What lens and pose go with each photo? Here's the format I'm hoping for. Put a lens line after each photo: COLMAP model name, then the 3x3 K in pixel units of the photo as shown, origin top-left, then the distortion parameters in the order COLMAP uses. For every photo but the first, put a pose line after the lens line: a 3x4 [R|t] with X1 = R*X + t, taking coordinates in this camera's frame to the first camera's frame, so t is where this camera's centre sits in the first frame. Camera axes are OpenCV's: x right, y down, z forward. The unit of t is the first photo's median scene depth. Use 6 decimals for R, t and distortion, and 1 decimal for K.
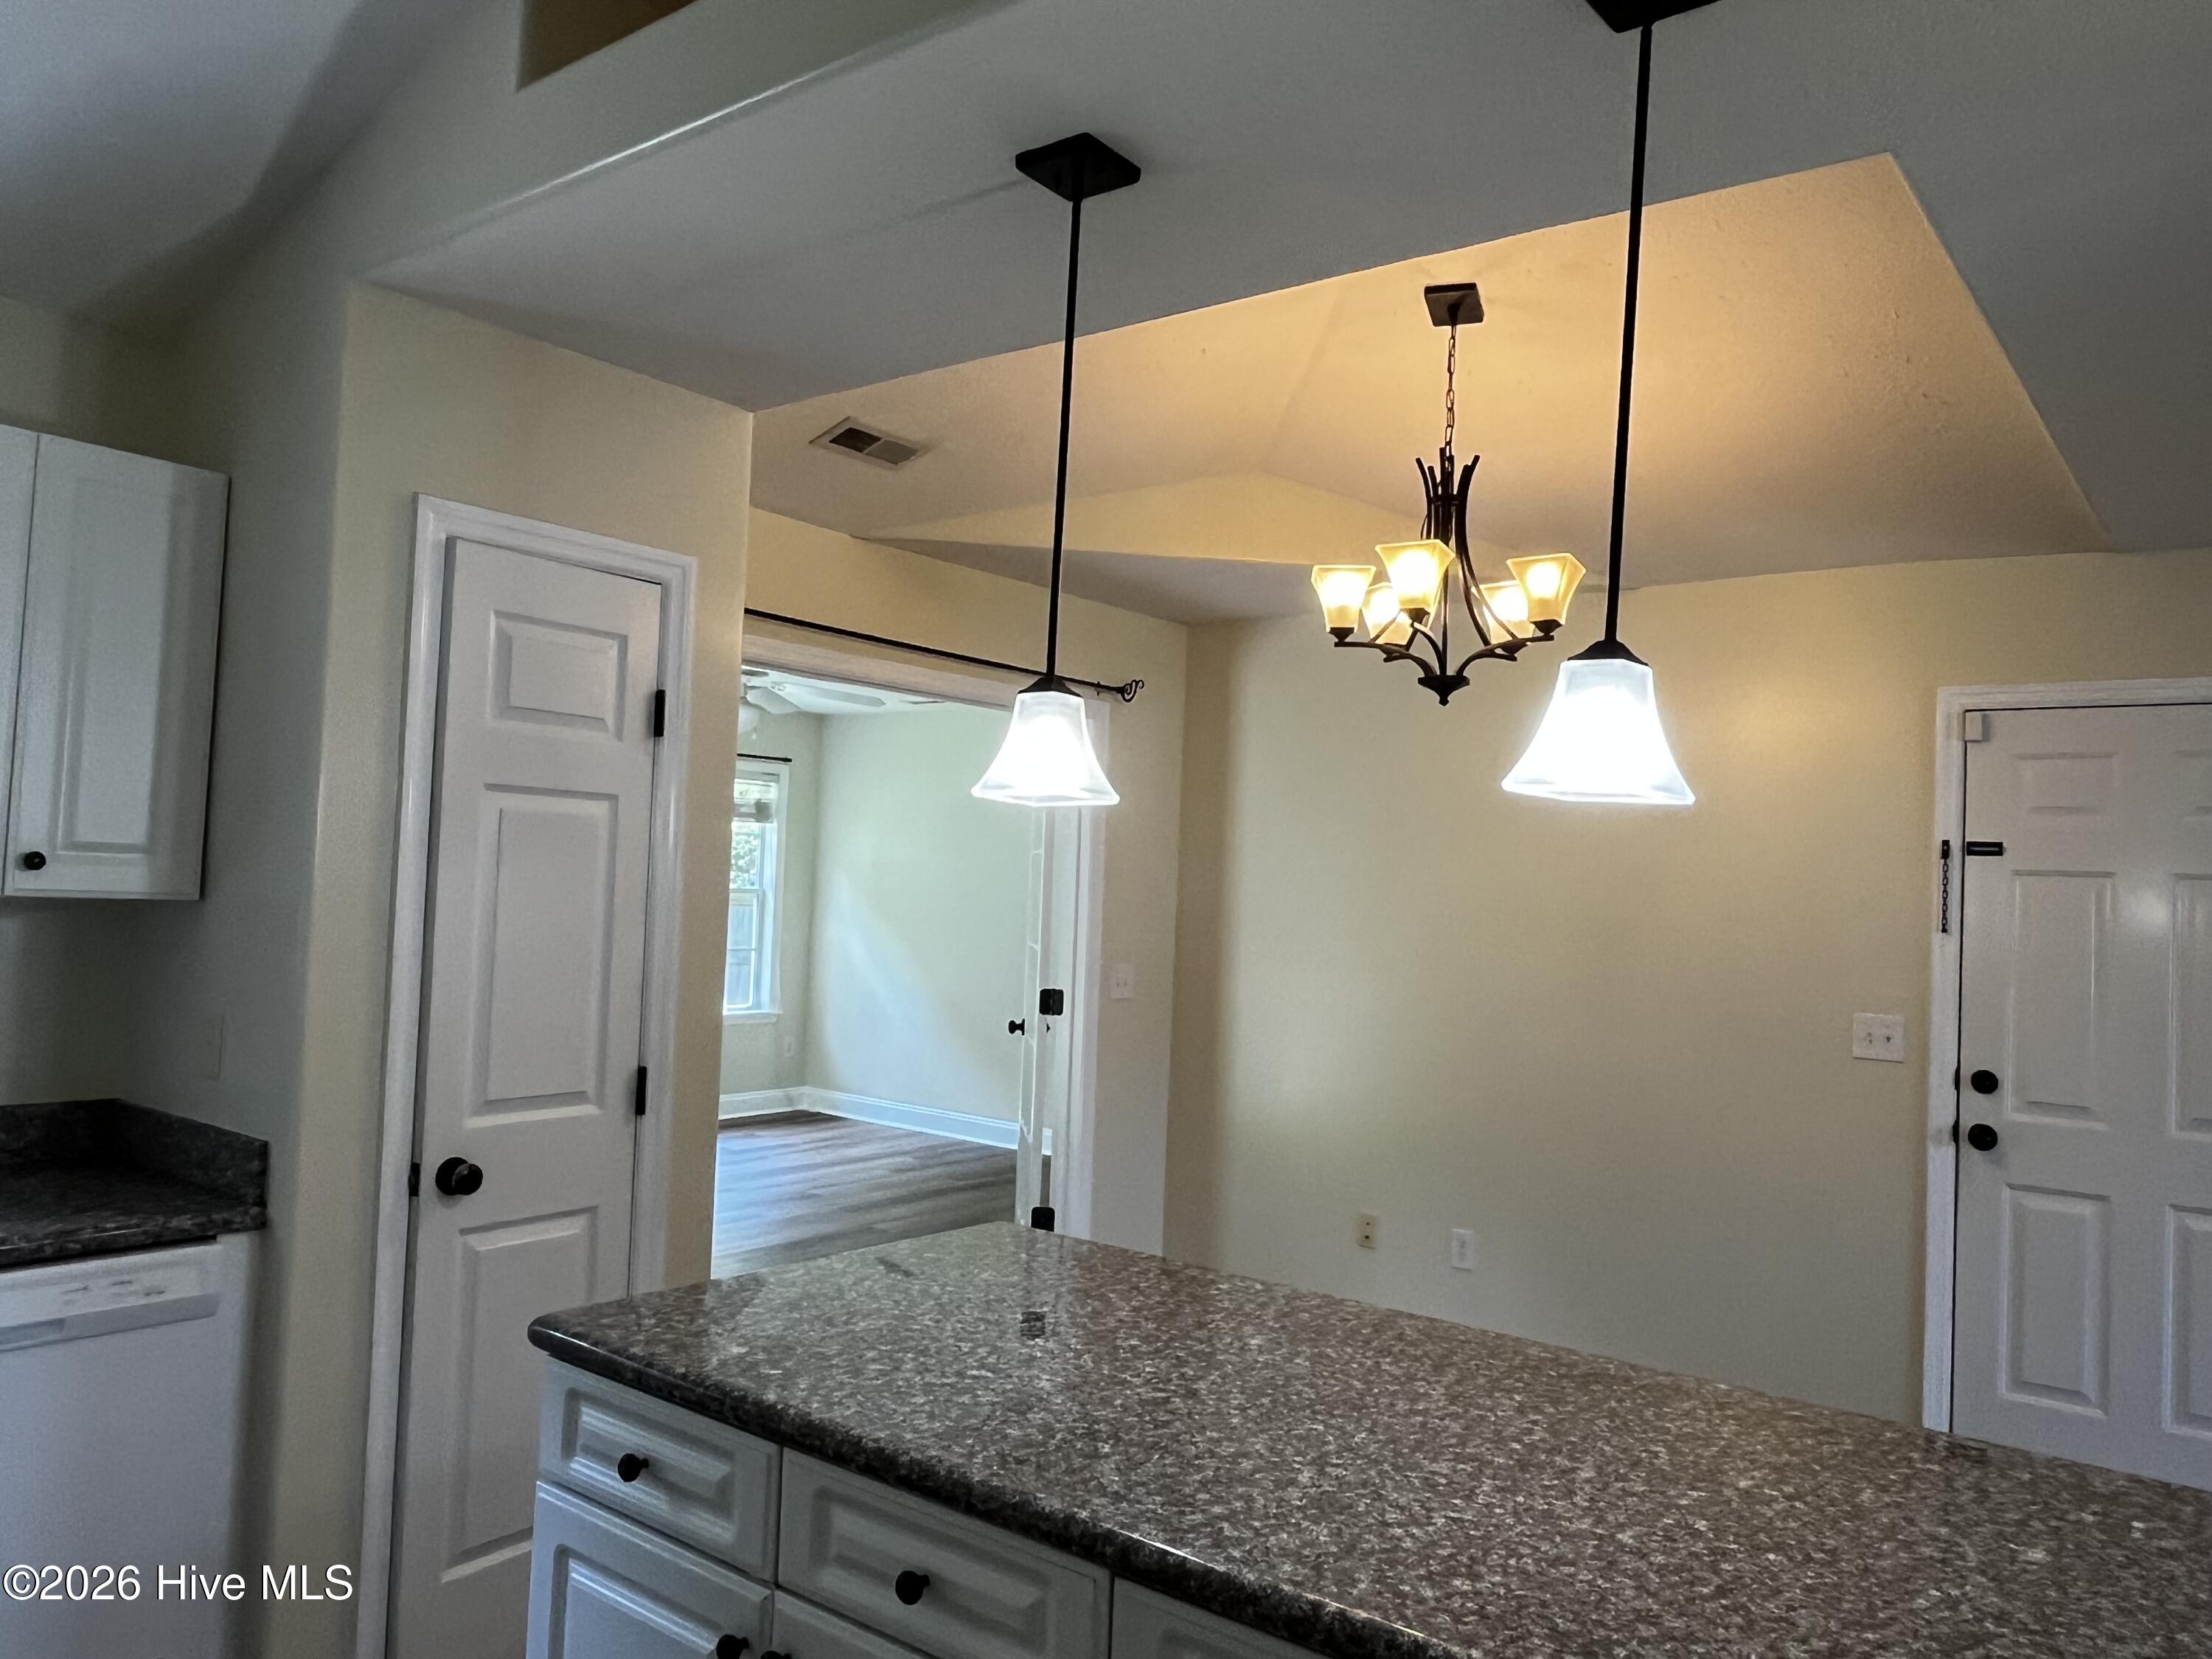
lens RADIAL K [[1578.3, 0, 1130.0], [0, 1578.3, 837.9], [0, 0, 1]] dist [0.002283, -0.015723]
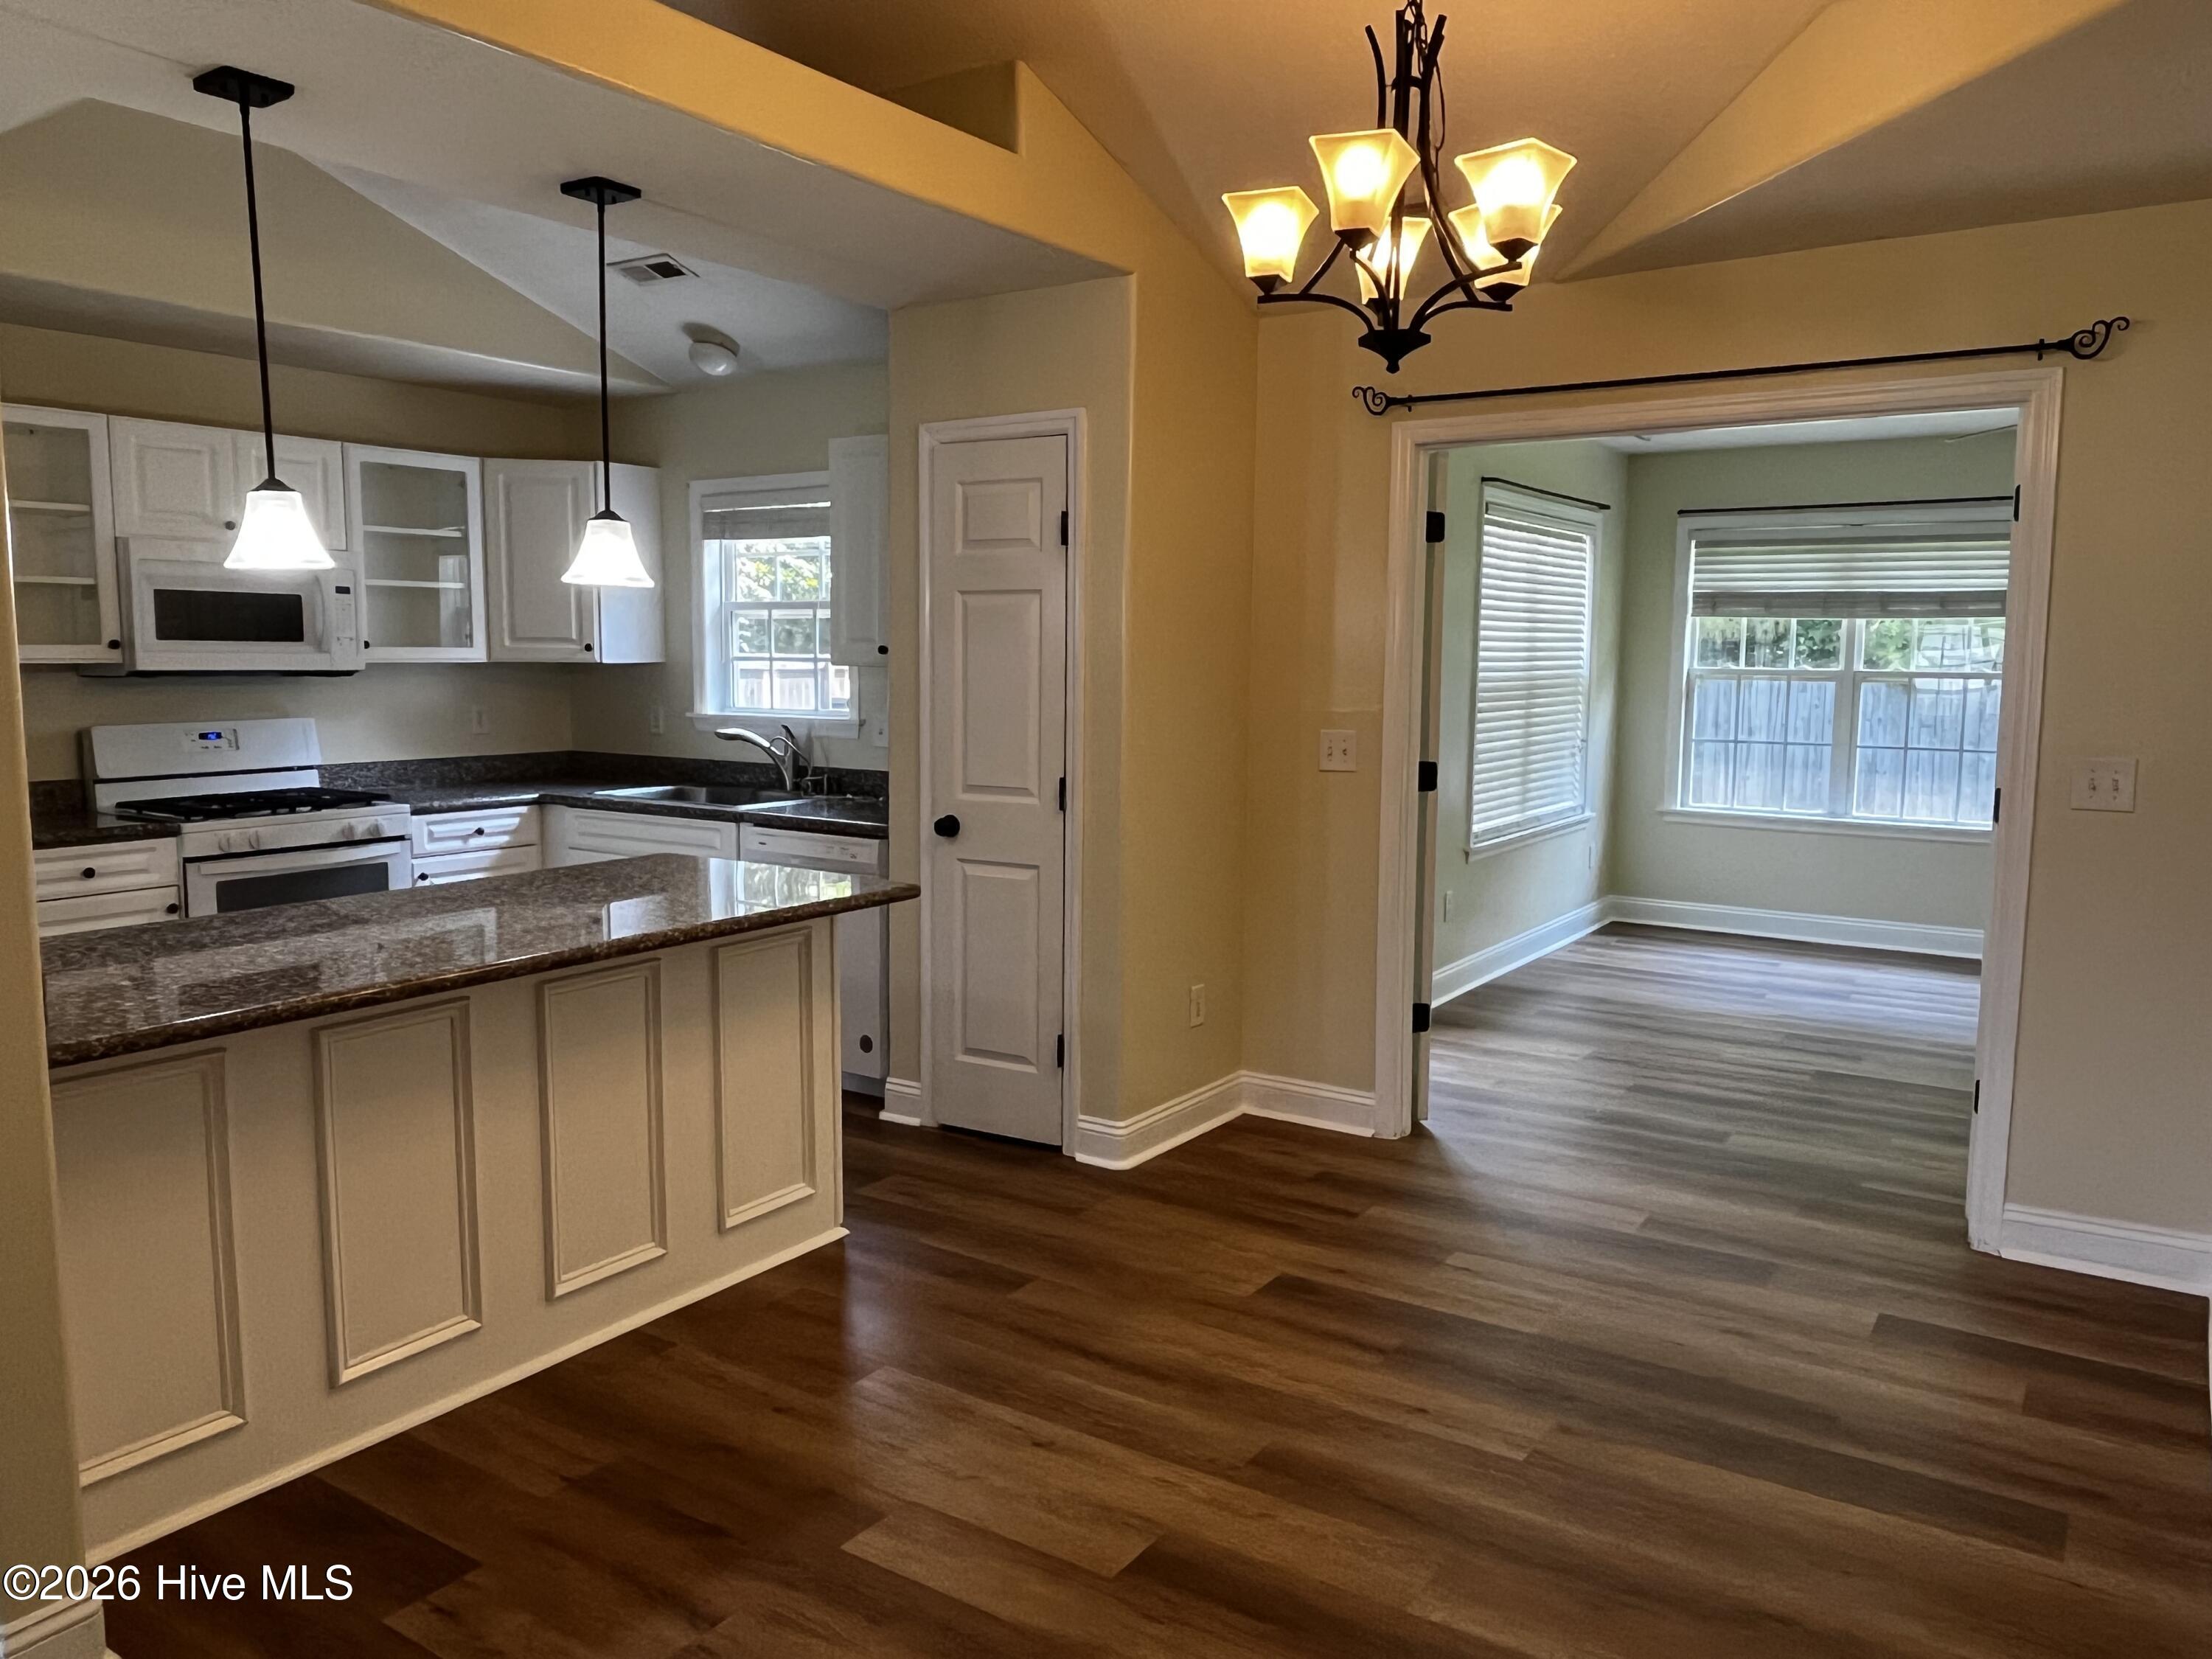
lens RADIAL K [[1578.3, 0, 1093.7], [0, 1578.3, 819.5], [0, 0, 1]] dist [0.002283, -0.015723]
pose [[0.050548, 0.064887, -0.996612, 1.305861], [0.028829, 0.997377, 0.066399, 0.101467], [0.998305, -0.032088, 0.048545, 1.098034]]
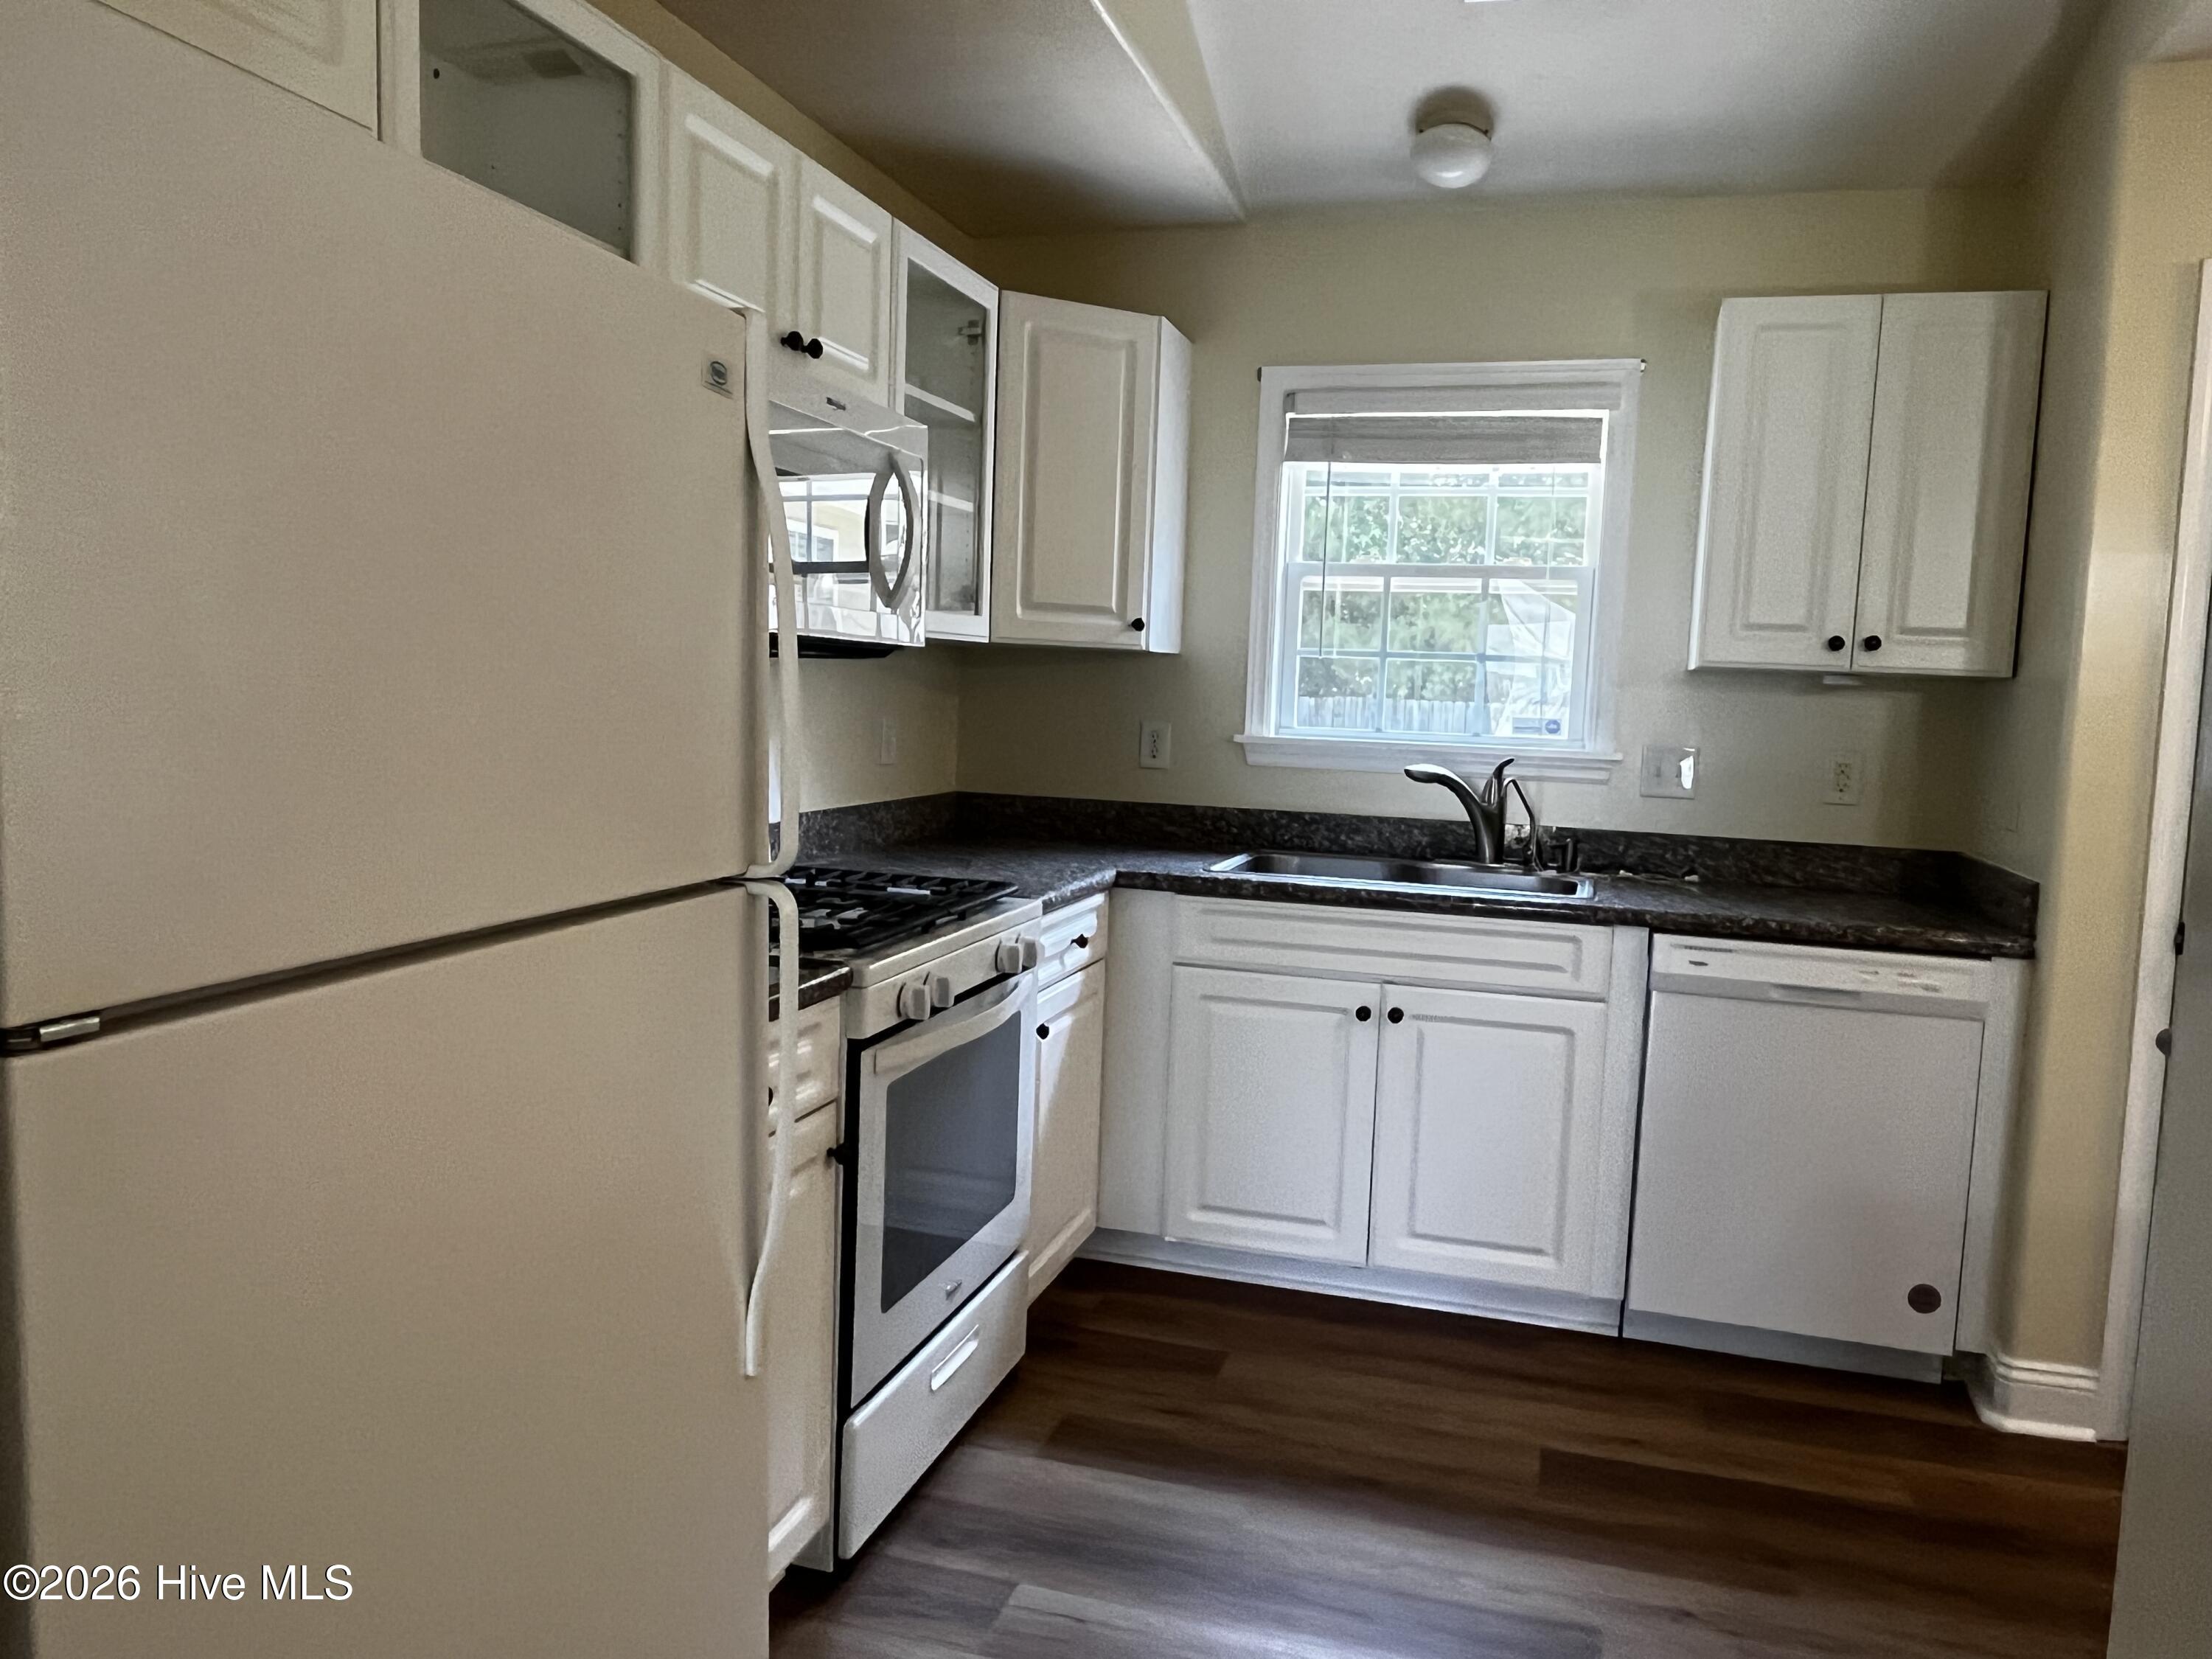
lens RADIAL K [[1578.3, 0, 1096.5], [0, 1578.3, 830.5], [0, 0, 1]] dist [0.002283, -0.015723]
pose [[0.348465, 0.058540, -0.935492, 0.263366], [0.008642, 0.997805, 0.065658, 0.072566], [0.937282, -0.030964, 0.347194, -0.022726]]
